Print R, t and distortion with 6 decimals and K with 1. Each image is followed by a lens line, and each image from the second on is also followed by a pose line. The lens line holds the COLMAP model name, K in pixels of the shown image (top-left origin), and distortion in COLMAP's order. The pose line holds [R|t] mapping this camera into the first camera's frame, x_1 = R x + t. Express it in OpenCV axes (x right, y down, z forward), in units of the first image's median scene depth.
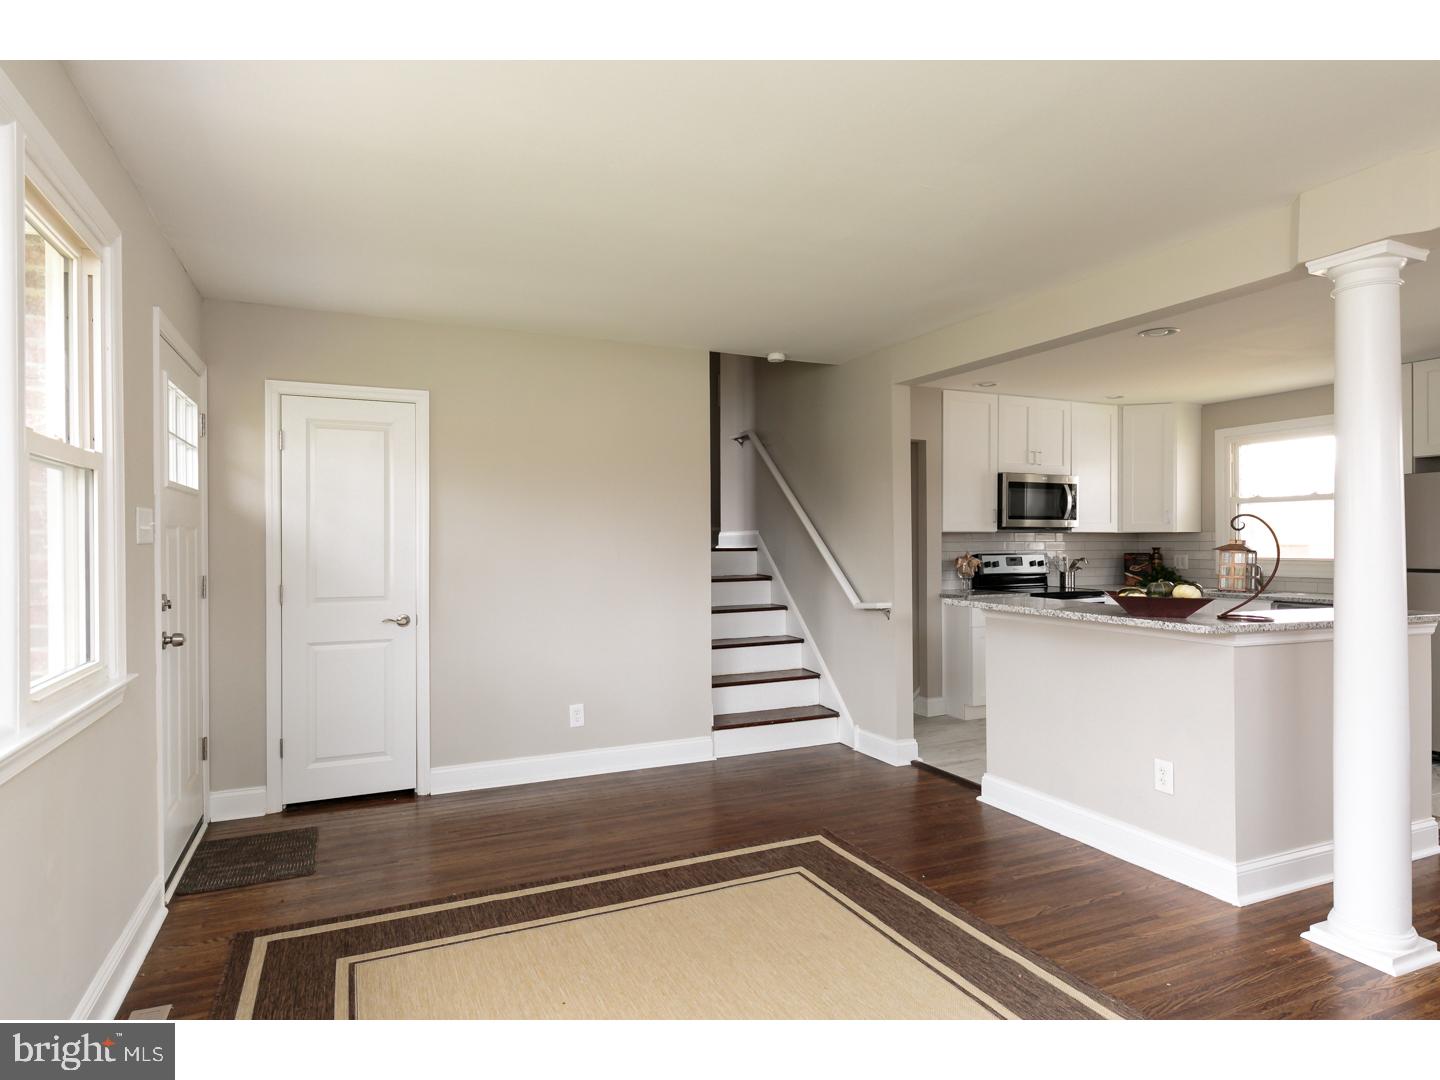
lens RADIAL K [[808.0, 0, 721.8], [0, 808.0, 538.5], [0, 0, 1]] dist [0.003202, -0.000644]
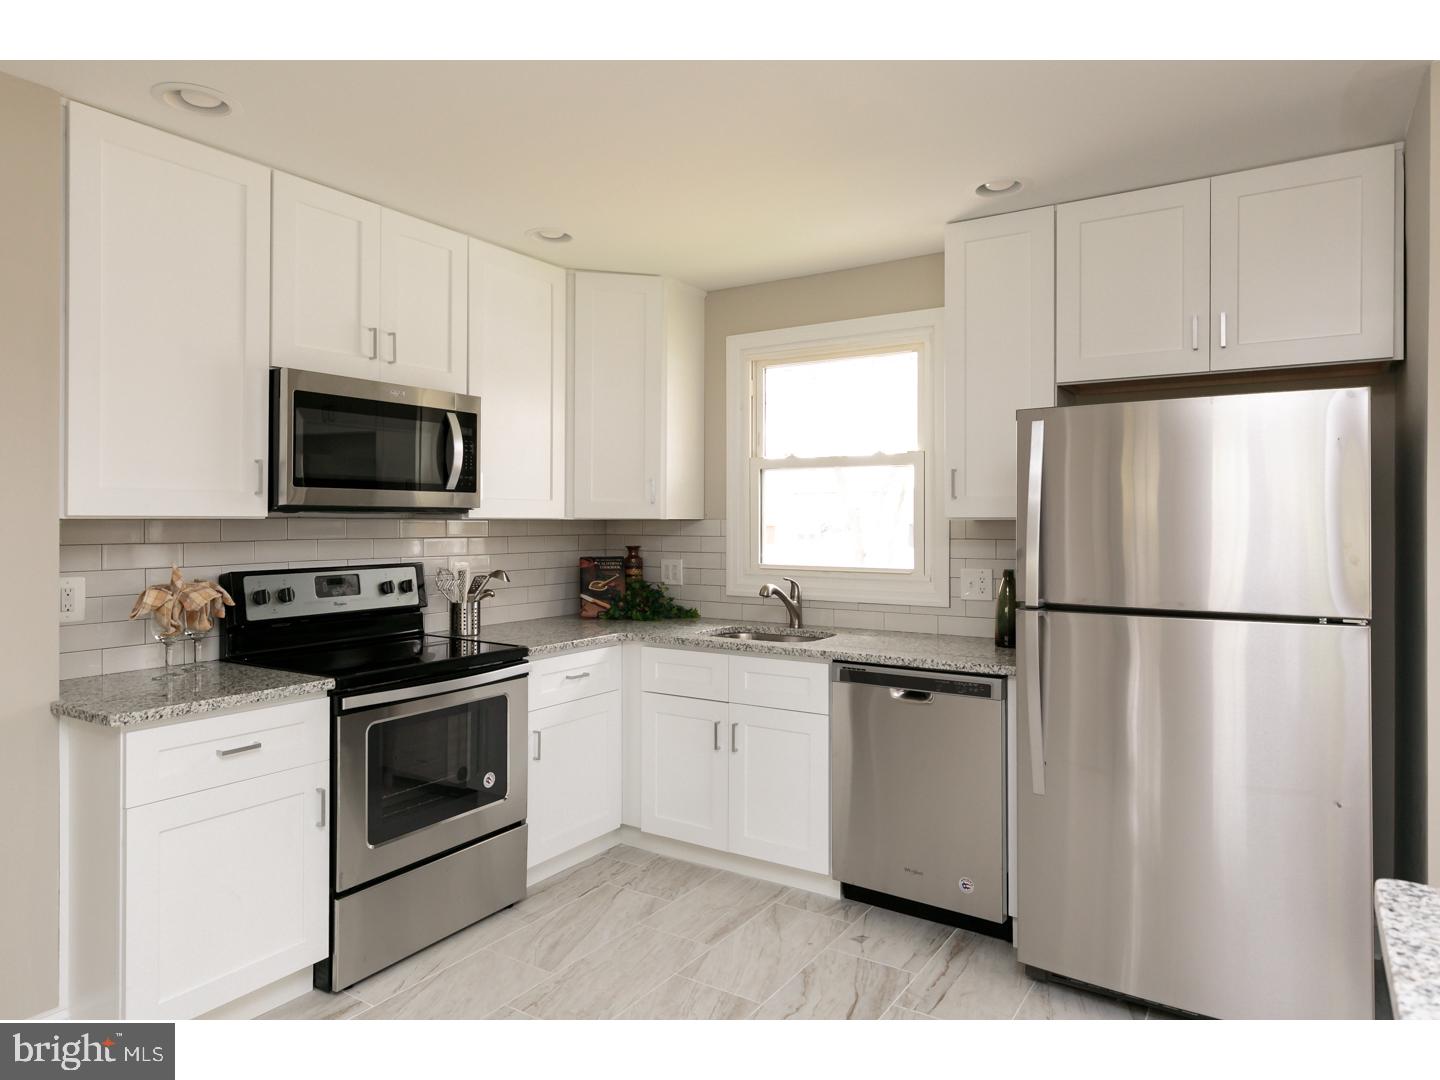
lens RADIAL K [[893.5, 0, 715.1], [0, 893.5, 521.9], [0, 0, 1]] dist [0.004263, -0.001110]
pose [[0.843040, 0.002082, 0.537847, 0.277708], [-0.004567, 0.999984, 0.003288, -0.008351], [-0.537831, -0.005228, 0.843036, 0.494217]]
